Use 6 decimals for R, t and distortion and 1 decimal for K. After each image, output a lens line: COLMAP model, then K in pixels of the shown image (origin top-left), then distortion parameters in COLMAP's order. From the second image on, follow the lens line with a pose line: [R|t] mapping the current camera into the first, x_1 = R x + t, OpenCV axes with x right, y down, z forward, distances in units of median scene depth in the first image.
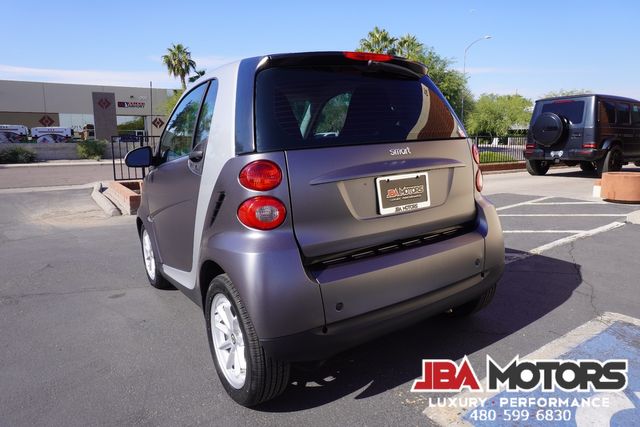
lens RADIAL K [[423.4, 0, 321.7], [0, 423.4, 211.9], [0, 0, 1]] dist [-0.044464, 0.025243]
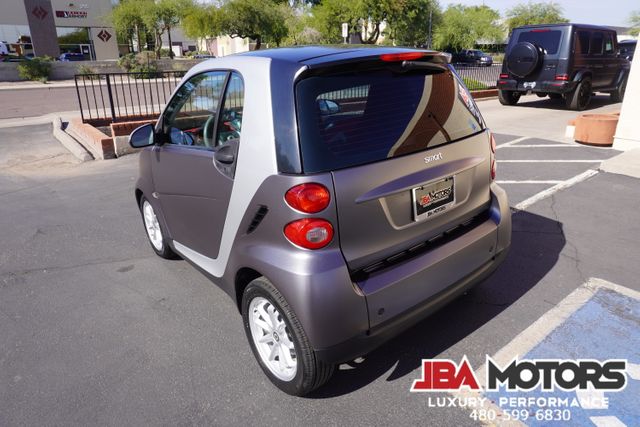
lens RADIAL K [[423.4, 0, 321.2], [0, 423.4, 210.1], [0, 0, 1]] dist [-0.044464, 0.025243]
pose [[0.996088, -0.027177, 0.084078, -0.026865], [0.010687, 0.981595, 0.190673, -0.033294], [-0.087713, -0.189029, 0.978046, -0.000319]]
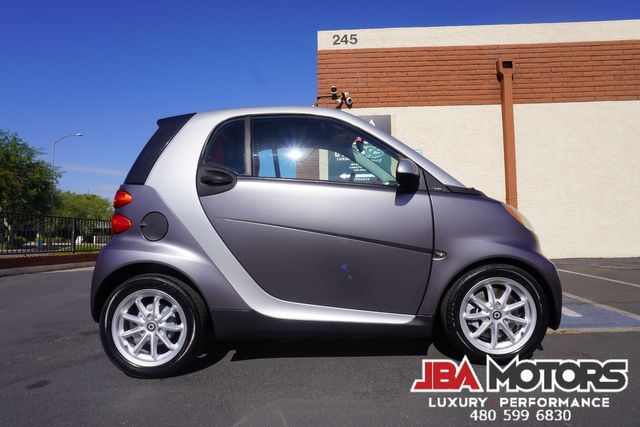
lens RADIAL K [[423.4, 0, 319.1], [0, 423.4, 215.2], [0, 0, 1]] dist [-0.044464, 0.025243]
pose [[0.588410, 0.044358, 0.807345, -0.207171], [0.141780, 0.977364, -0.157032, 0.027670], [-0.796035, 0.206864, 0.568802, 0.053827]]
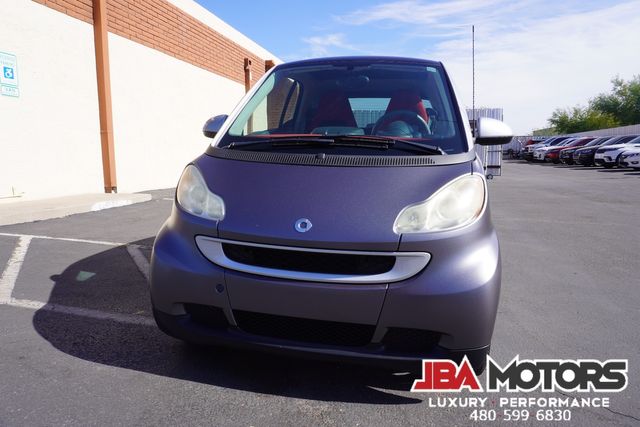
lens RADIAL K [[423.4, 0, 316.6], [0, 423.4, 217.3], [0, 0, 1]] dist [-0.044464, 0.025243]
pose [[-0.698836, -0.083902, 0.710344, -0.177081], [0.134031, 0.960146, 0.245267, -0.049368], [-0.702612, 0.266610, -0.659739, 0.416733]]
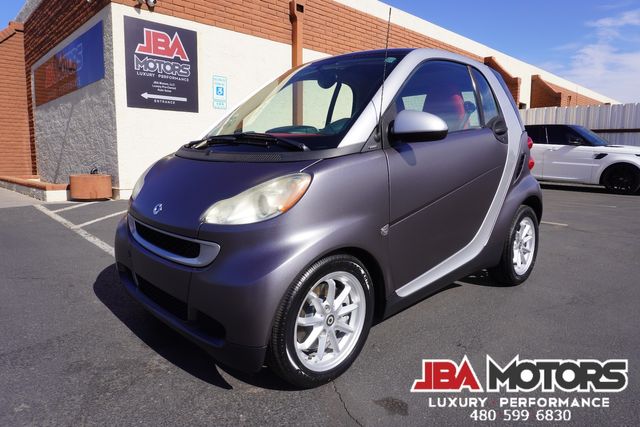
lens RADIAL K [[423.4, 0, 317.1], [0, 423.4, 214.8], [0, 0, 1]] dist [-0.044464, 0.025243]
pose [[-0.193085, -0.115546, 0.974355, -0.245059], [0.160495, 0.975947, 0.147540, -0.027227], [-0.967967, 0.184866, -0.169896, 0.304542]]
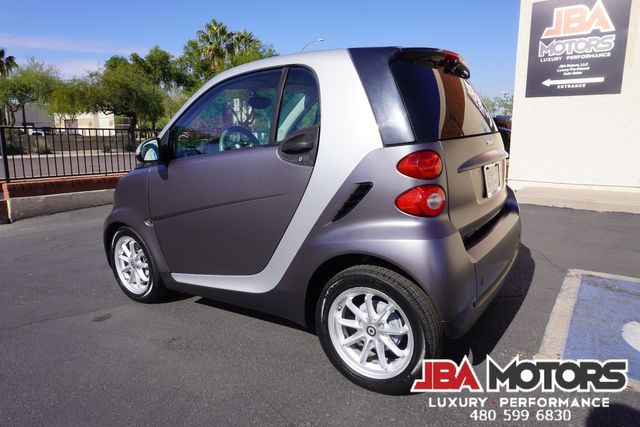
lens RADIAL K [[423.4, 0, 320.0], [0, 423.4, 210.1], [0, 0, 1]] dist [-0.044464, 0.025243]
pose [[0.925955, -0.055727, 0.373500, -0.102468], [0.053484, 0.998434, 0.016372, -0.000792], [-0.373828, 0.004816, 0.927486, 0.018750]]
